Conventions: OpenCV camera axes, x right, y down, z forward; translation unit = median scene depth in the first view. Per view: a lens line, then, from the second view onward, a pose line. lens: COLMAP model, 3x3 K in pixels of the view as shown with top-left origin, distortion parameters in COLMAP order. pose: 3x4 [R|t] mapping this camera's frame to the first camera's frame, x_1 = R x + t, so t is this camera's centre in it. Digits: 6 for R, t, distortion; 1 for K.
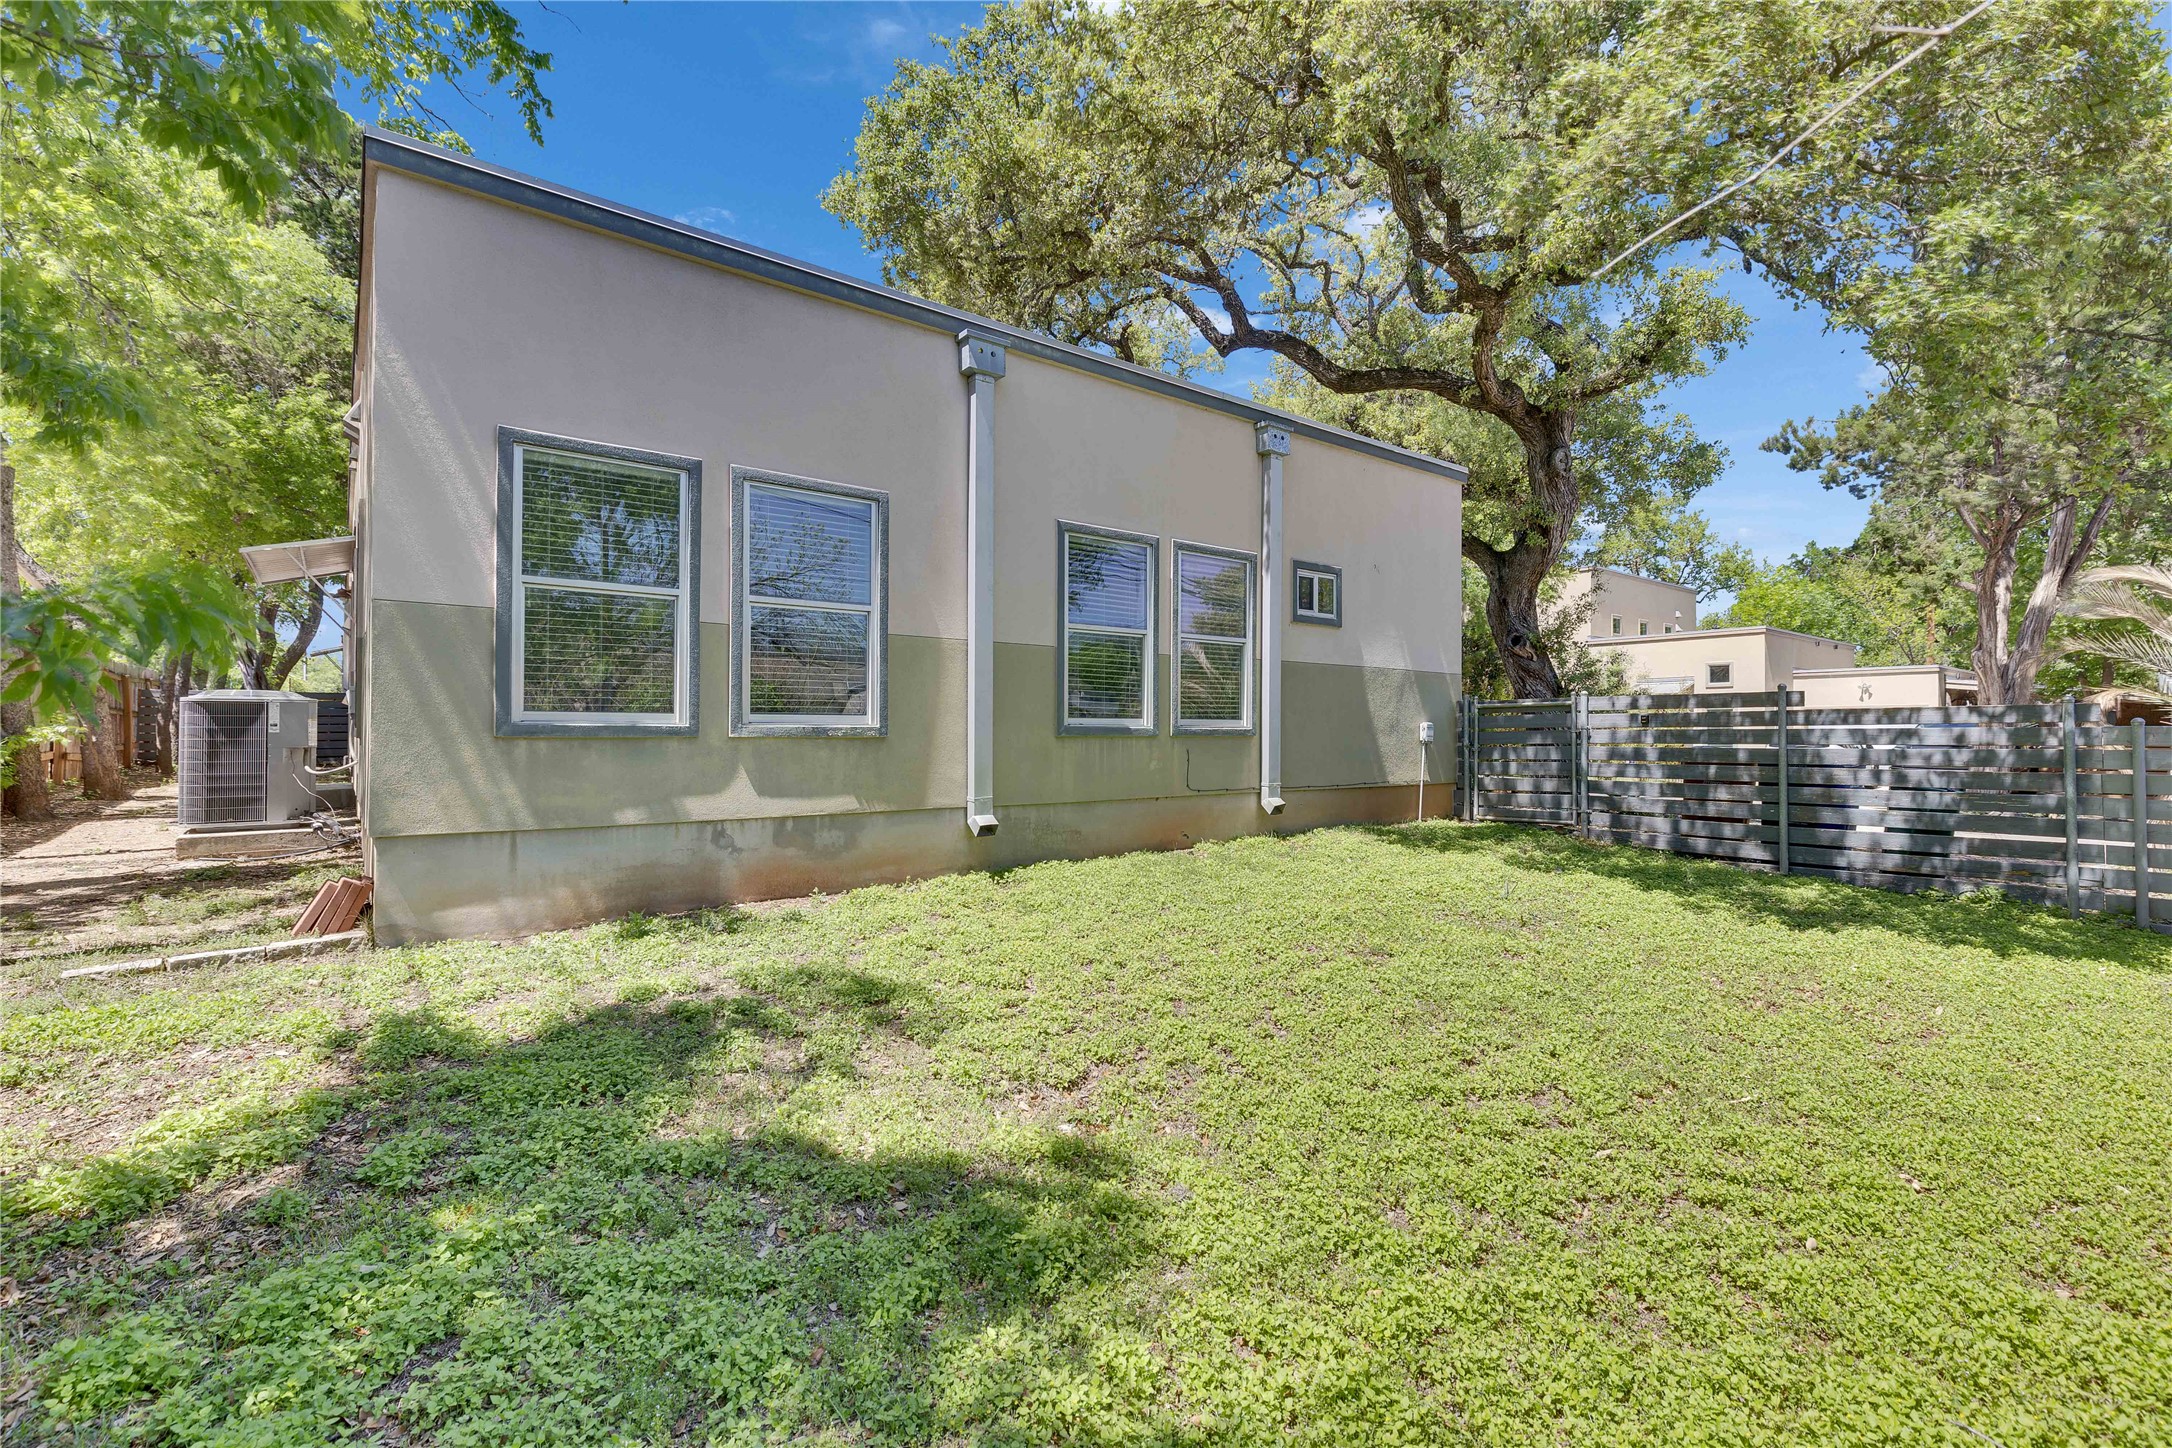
lens RADIAL K [[961.9, 0, 1083.0], [0, 961.9, 725.1], [0, 0, 1]] dist [0.004604, -0.001332]
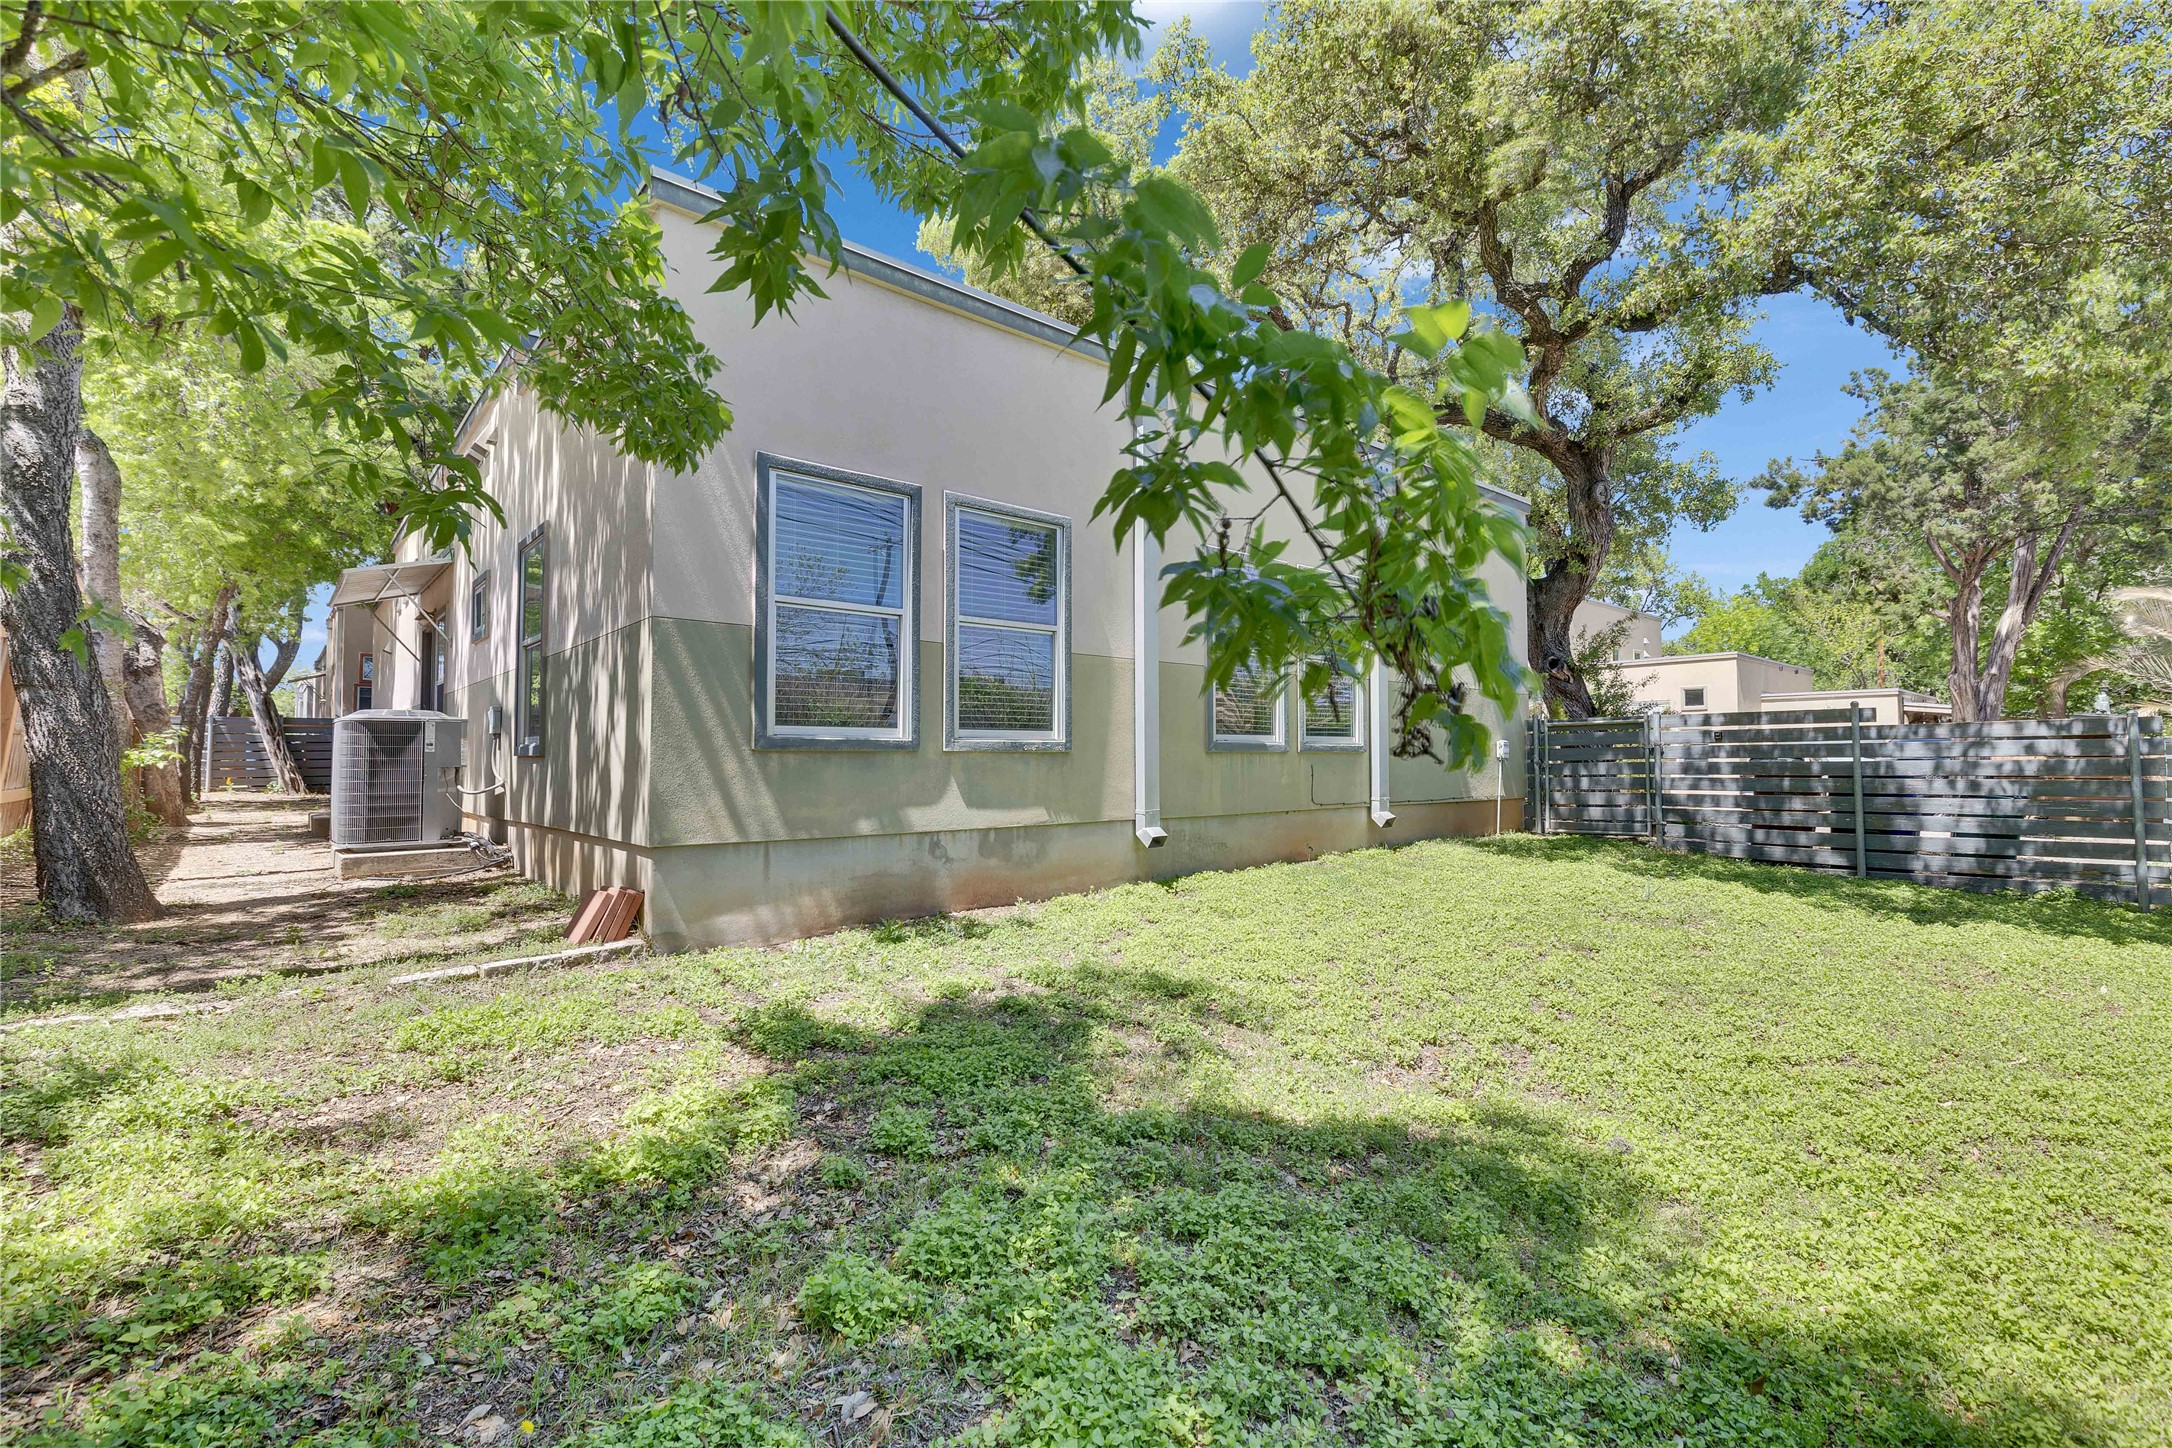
lens RADIAL K [[961.9, 0, 1084.8], [0, 961.9, 725.5], [0, 0, 1]] dist [0.004604, -0.001332]
pose [[0.998661, -0.003422, 0.051625, -0.212898], [0.004838, 0.999615, -0.027321, 0.010966], [-0.051512, 0.027534, 0.998293, -0.034845]]
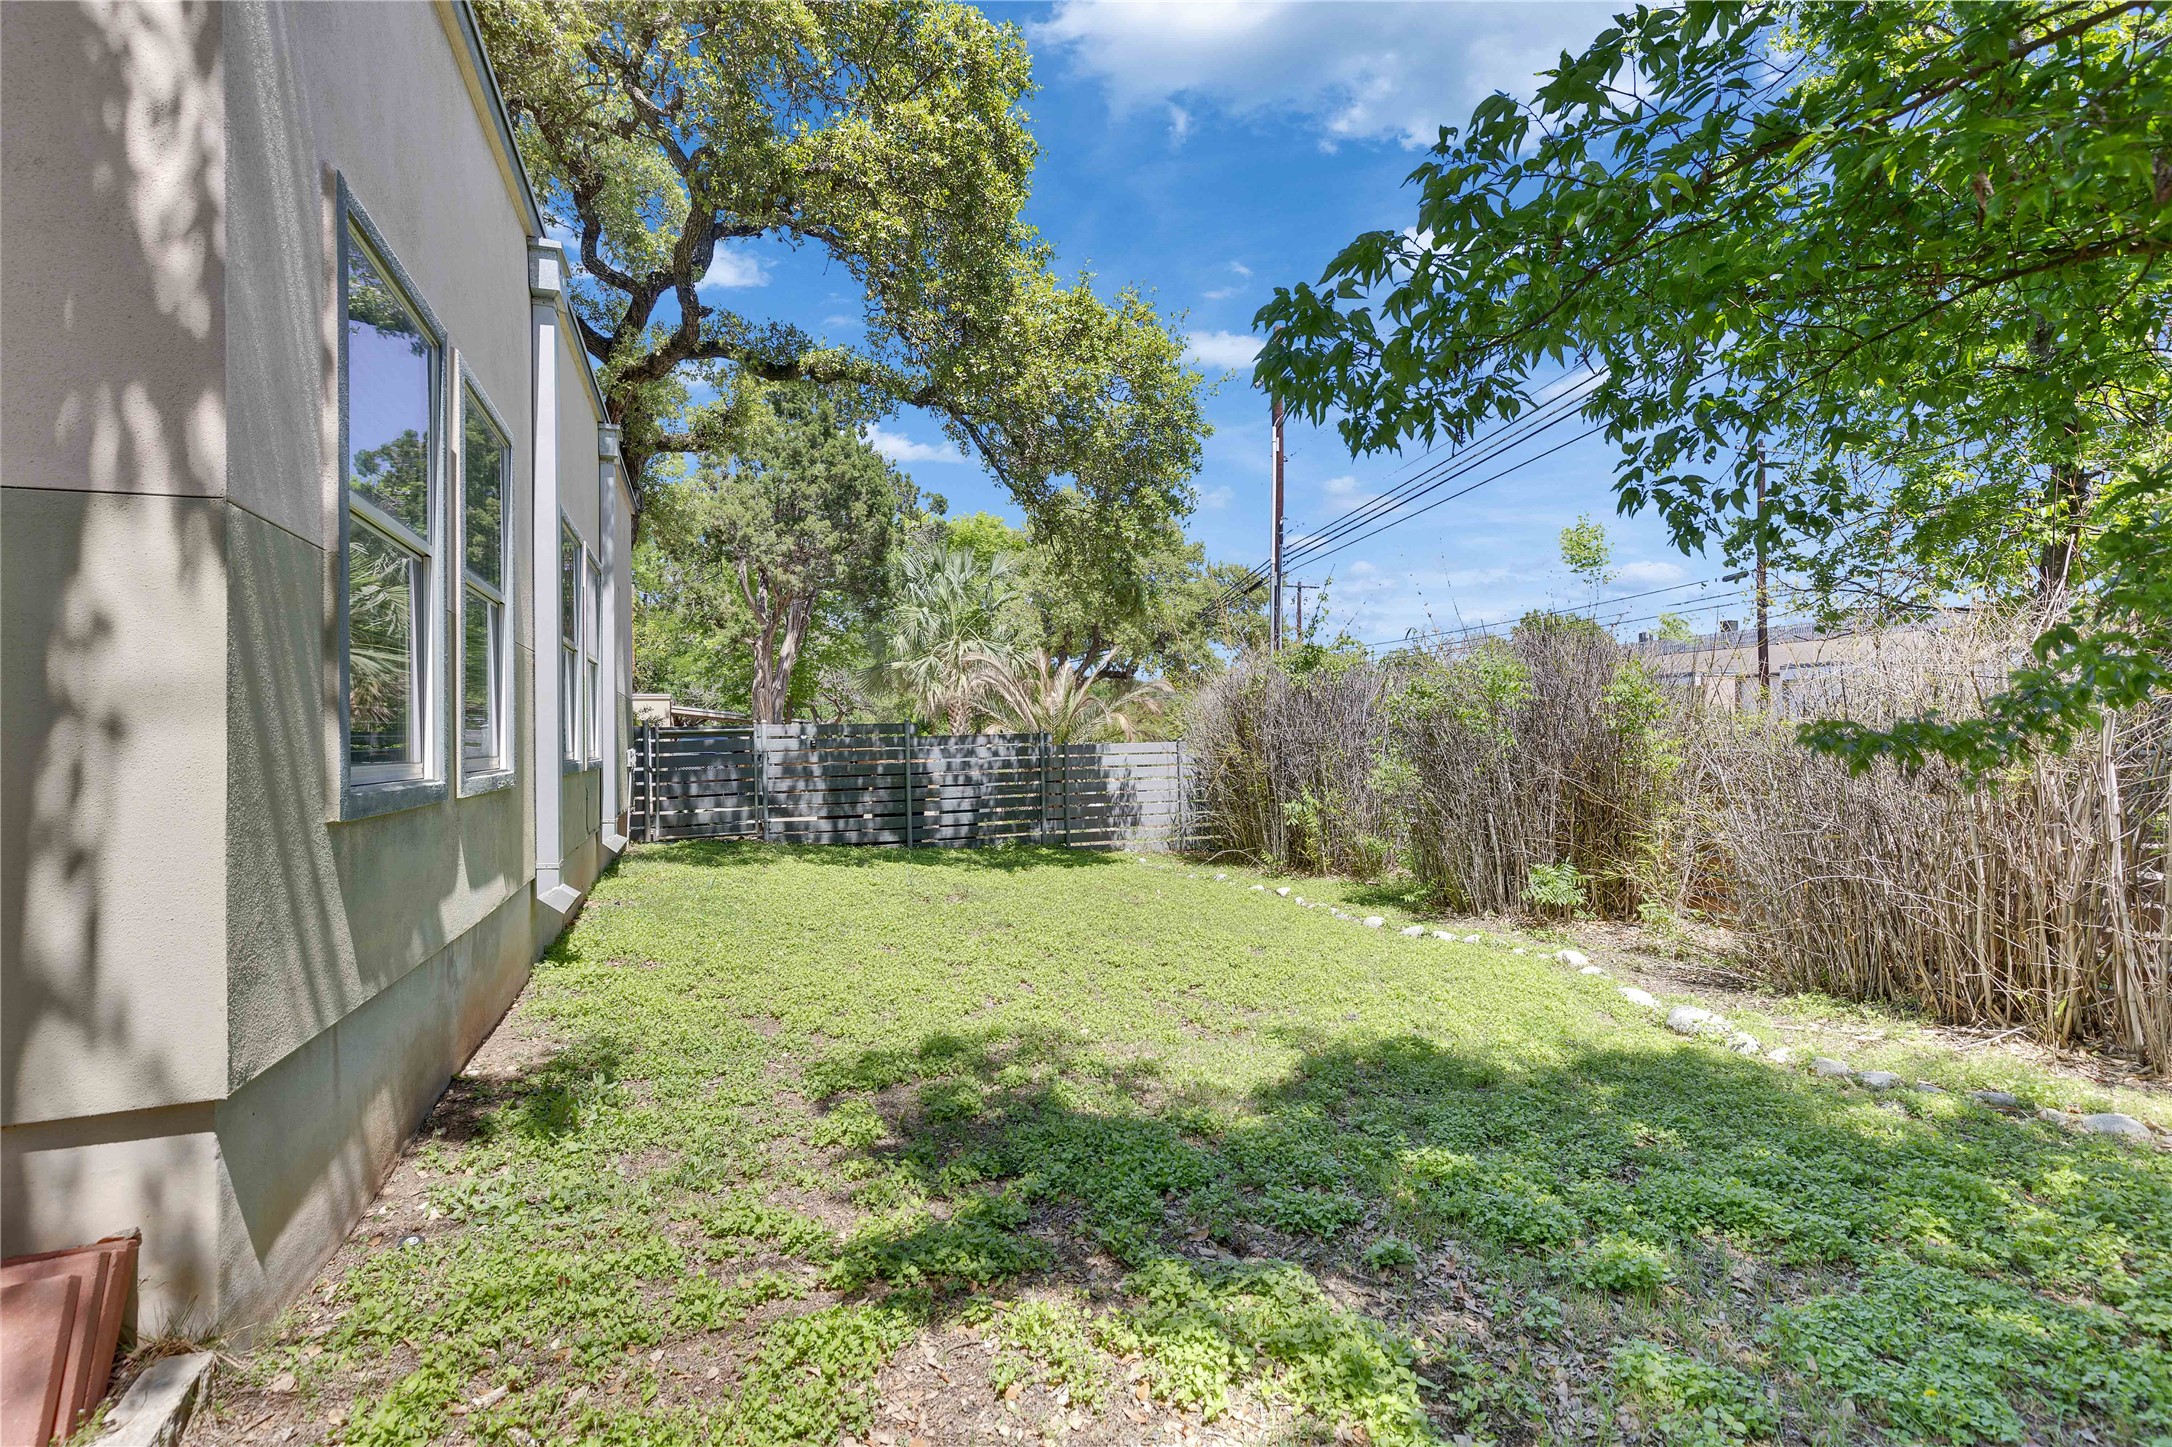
lens RADIAL K [[961.9, 0, 1100.5], [0, 961.9, 731.1], [0, 0, 1]] dist [0.004604, -0.001332]
pose [[0.274894, -0.003328, 0.961469, -0.656592], [0.006503, 0.999978, 0.001602, -0.026814], [-0.961453, 0.005812, 0.274909, 0.360539]]
